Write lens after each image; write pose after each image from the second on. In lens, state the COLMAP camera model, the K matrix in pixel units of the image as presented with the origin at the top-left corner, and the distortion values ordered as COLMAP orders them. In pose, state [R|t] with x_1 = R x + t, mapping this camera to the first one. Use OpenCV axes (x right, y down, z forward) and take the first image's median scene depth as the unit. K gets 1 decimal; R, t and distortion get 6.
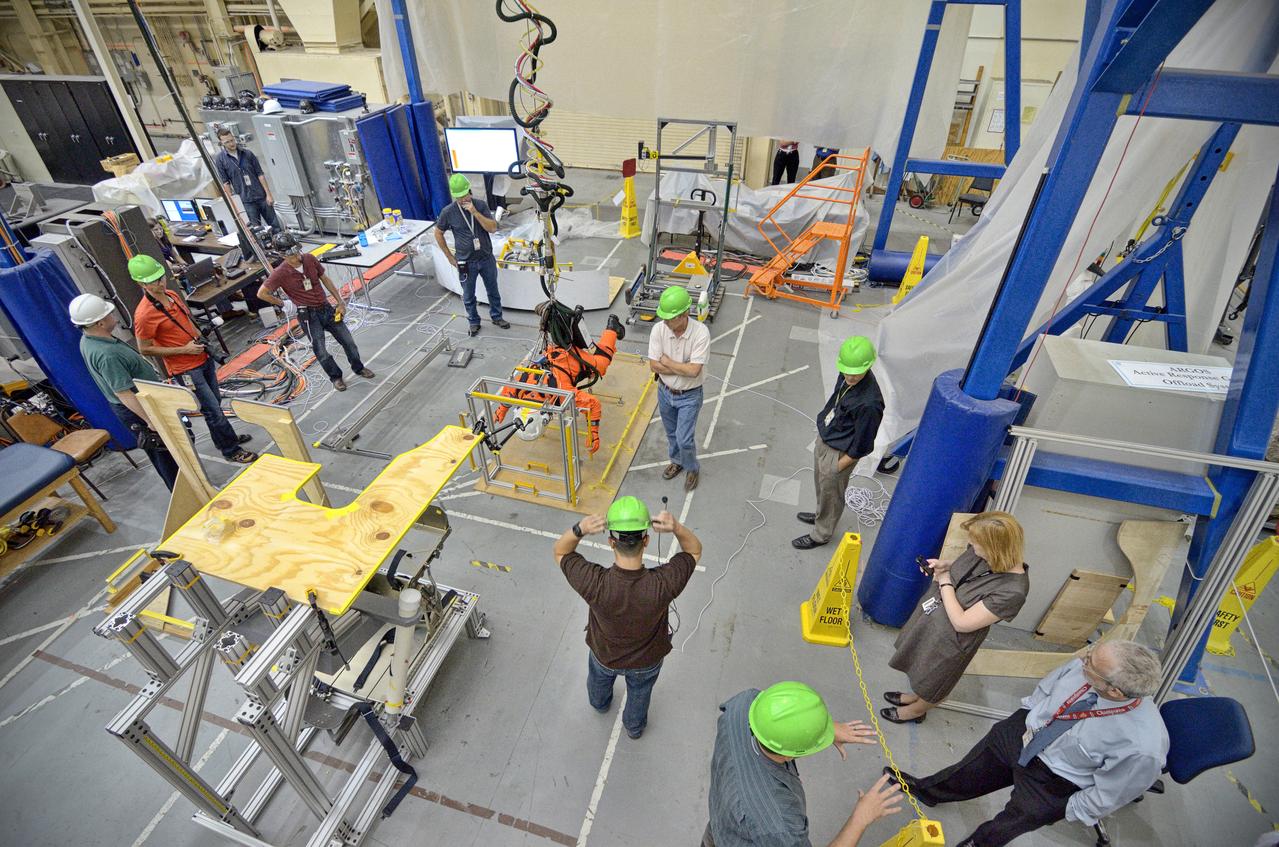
lens RADIAL K [[614.0, 0, 631.4], [0, 614.0, 436.5], [0, 0, 1]] dist [-0.011488, -0.006752]
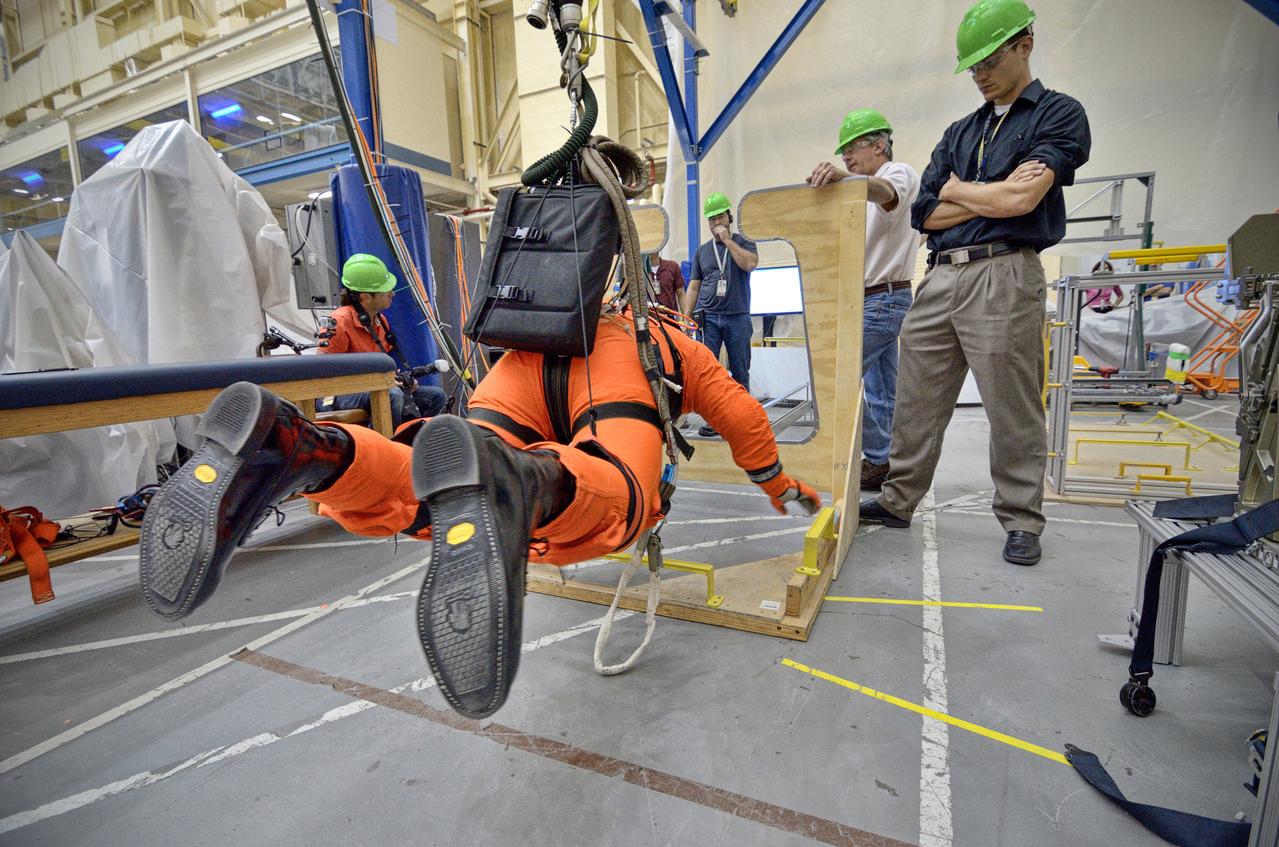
lens RADIAL K [[614.0, 0, 630.5], [0, 614.0, 435.3], [0, 0, 1]] dist [-0.011488, -0.006752]
pose [[0.986973, -0.005976, -0.160777, -0.392859], [-0.072972, 0.873985, -0.480442, 0.238356], [0.143388, 0.485915, 0.862164, 0.363823]]
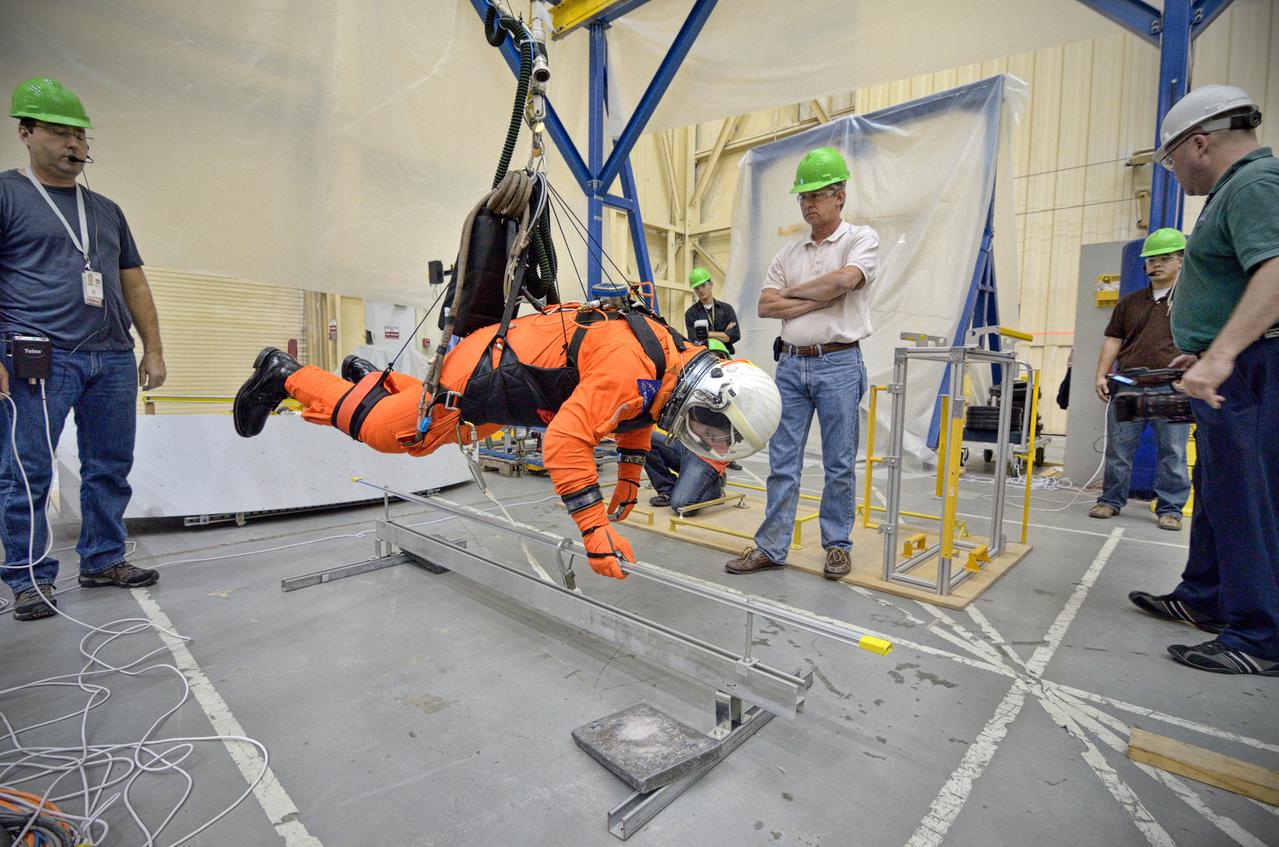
lens RADIAL K [[614.0, 0, 635.6], [0, 614.0, 432.3], [0, 0, 1]] dist [-0.011488, -0.006752]
pose [[0.462841, -0.074453, 0.883309, -0.564496], [0.538958, 0.814766, -0.213731, -0.036167], [-0.703777, 0.574990, 0.417234, 0.691303]]
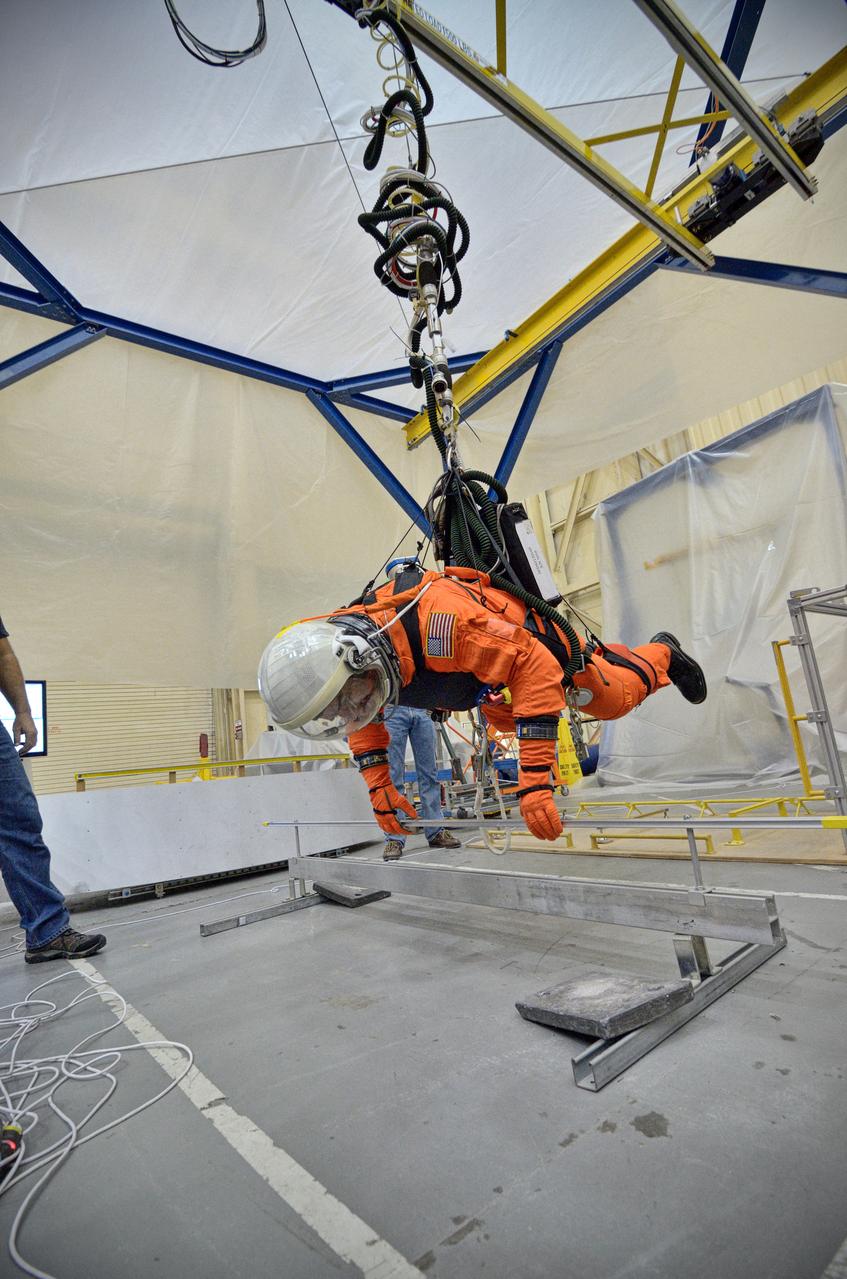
lens RADIAL K [[614.0, 0, 441.1], [0, 614.0, 647.4], [0, 0, 1]] dist [-0.011488, -0.006752]
pose [[0.581800, 0.080351, 0.809353, -0.567370], [0.599116, 0.630660, -0.493283, -0.000344], [-0.550063, 0.771888, 0.318778, 0.723343]]
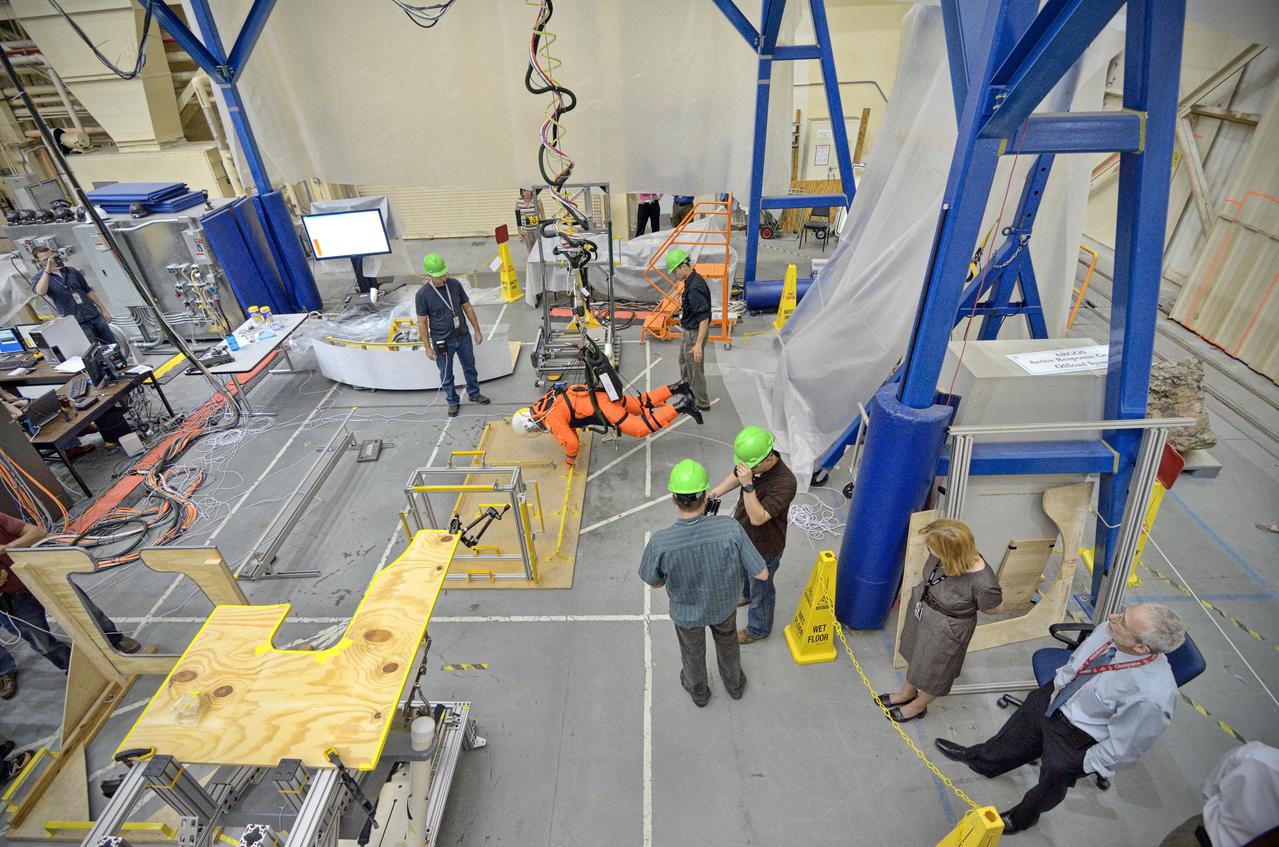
lens RADIAL K [[614.0, 0, 634.9], [0, 614.0, 436.6], [0, 0, 1]] dist [-0.011488, -0.006752]
pose [[0.964567, -0.176820, 0.195821, -0.066596], [0.190811, 0.980091, -0.054897, -0.021081], [-0.182215, 0.090317, 0.979102, 0.005698]]
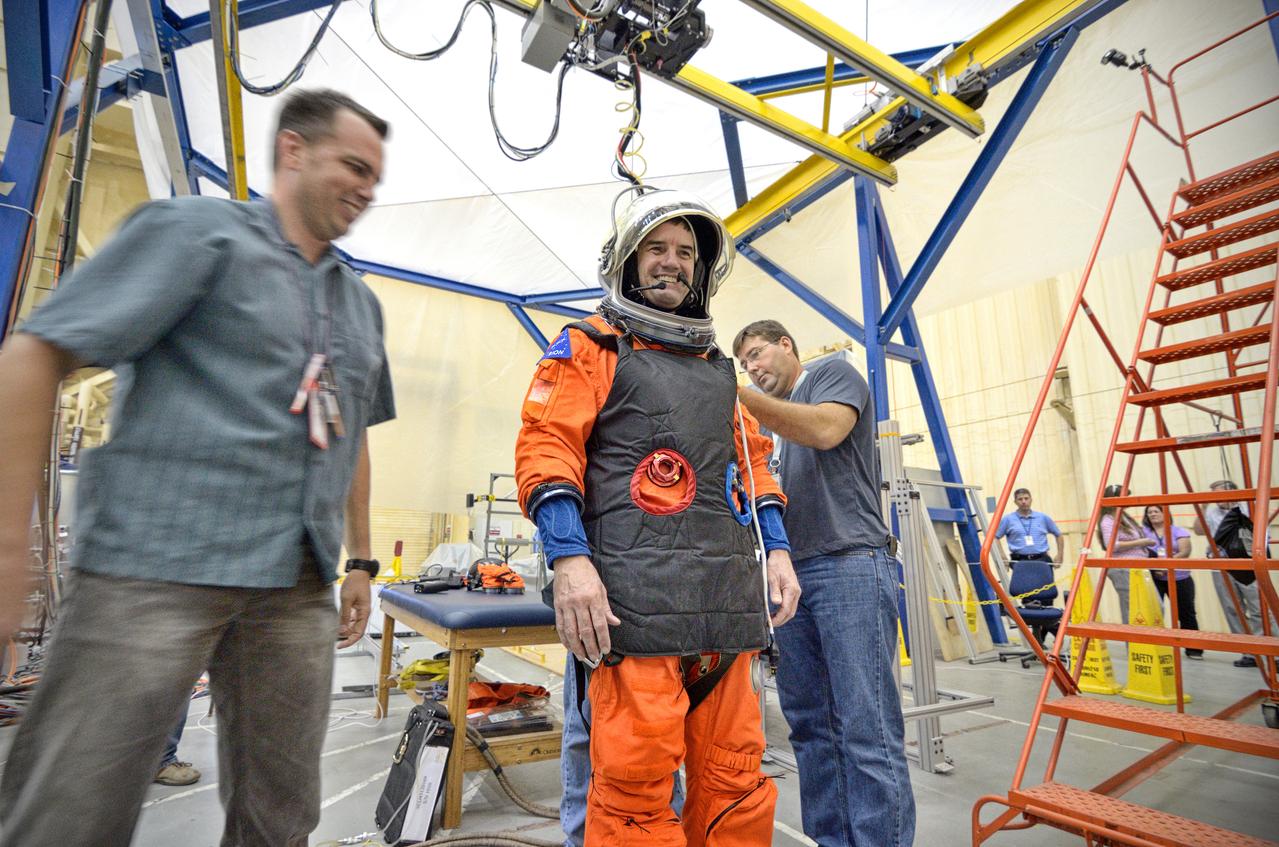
lens RADIAL K [[614.0, 0, 627.1], [0, 614.0, 430.5], [0, 0, 1]] dist [-0.011488, -0.006752]
pose [[0.699555, 0.157875, 0.696921, -0.672646], [0.432906, 0.682308, -0.589107, 0.297282], [-0.568520, 0.713814, 0.408967, 0.258003]]
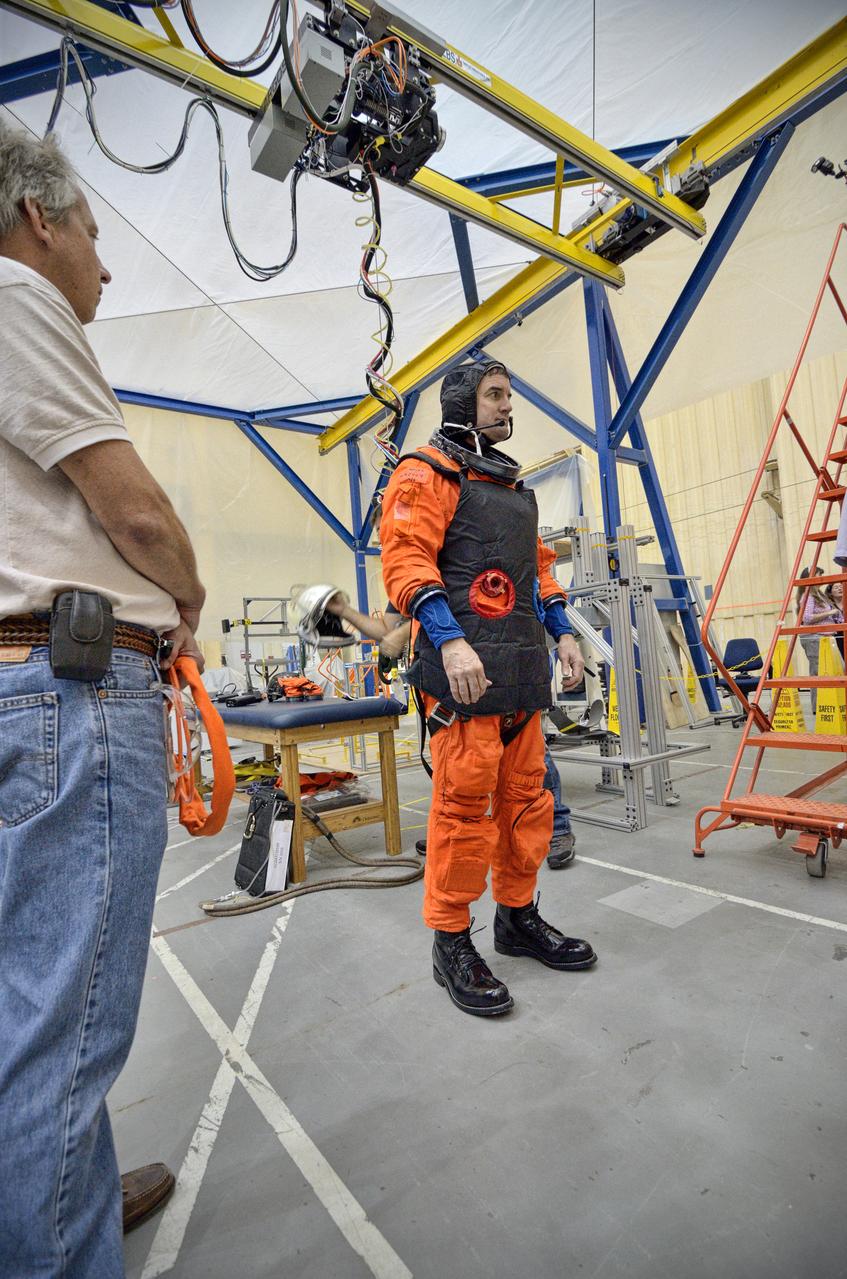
lens RADIAL K [[614.0, 0, 428.9], [0, 614.0, 644.0], [0, 0, 1]] dist [-0.011488, -0.006752]
pose [[0.624419, -0.013915, 0.780966, -0.737431], [0.540800, 0.729133, -0.419404, 0.311416], [-0.563592, 0.684230, 0.462810, 0.249765]]
